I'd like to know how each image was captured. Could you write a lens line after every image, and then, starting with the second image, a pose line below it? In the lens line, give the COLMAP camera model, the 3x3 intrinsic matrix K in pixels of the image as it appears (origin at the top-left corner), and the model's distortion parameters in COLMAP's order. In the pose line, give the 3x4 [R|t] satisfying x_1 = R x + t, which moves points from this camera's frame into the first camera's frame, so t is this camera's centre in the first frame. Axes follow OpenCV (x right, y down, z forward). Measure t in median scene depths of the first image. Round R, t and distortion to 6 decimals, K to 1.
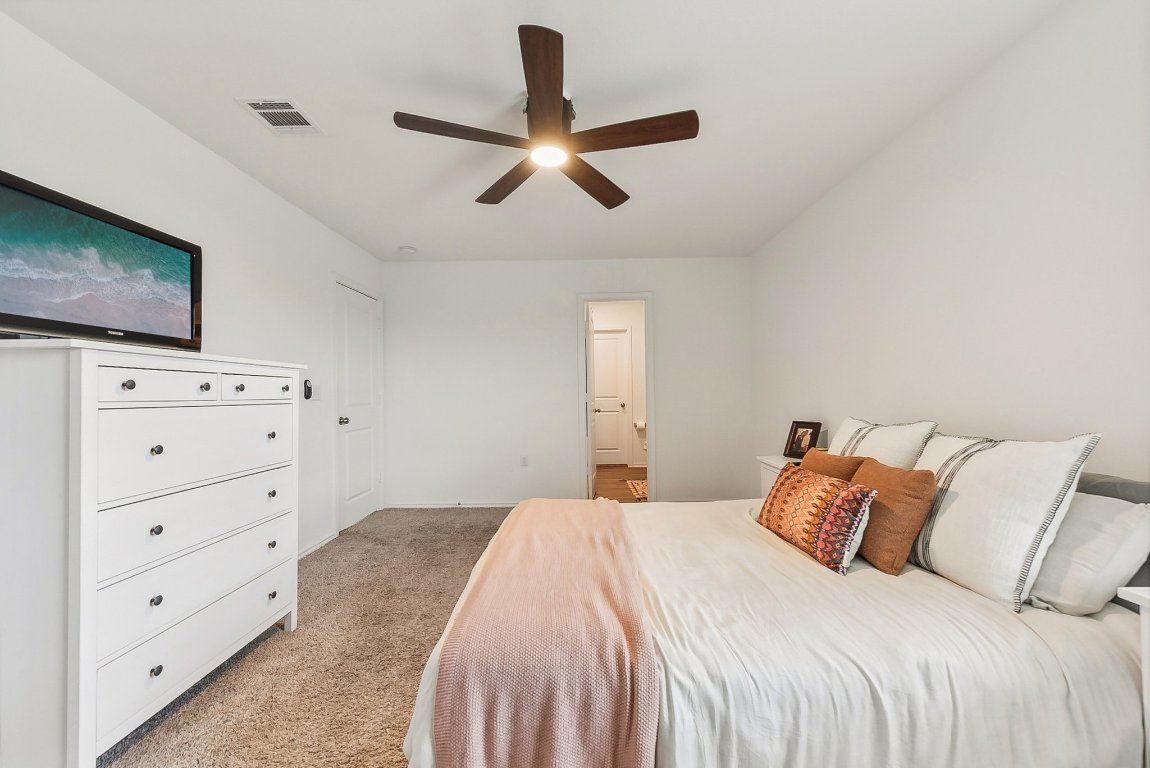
lens RADIAL K [[454.4, 0, 575.6], [0, 454.4, 386.2], [0, 0, 1]] dist [0.001950, -0.000815]
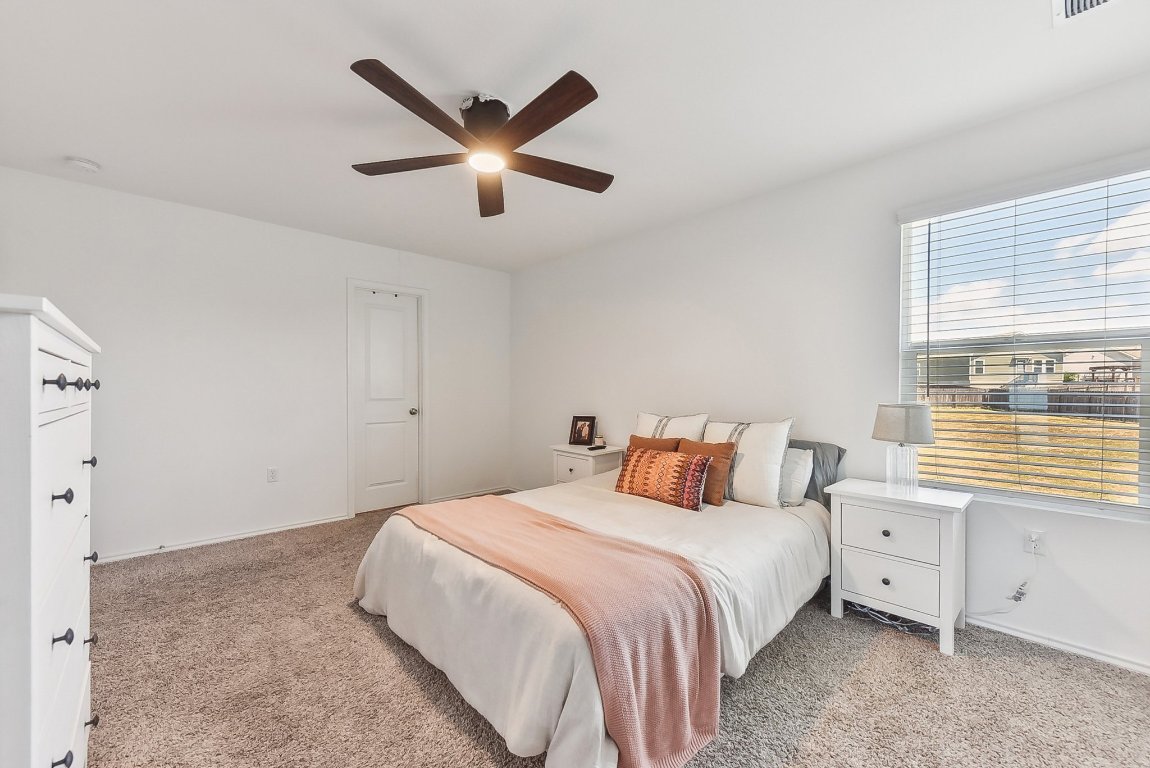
lens RADIAL K [[454.4, 0, 577.2], [0, 454.4, 387.3], [0, 0, 1]] dist [0.001950, -0.000815]
pose [[0.725408, 0.016972, 0.688110, -0.785757], [-0.023386, 0.999727, -0.000005, -0.008910], [-0.687922, -0.016089, 0.725606, 0.146401]]
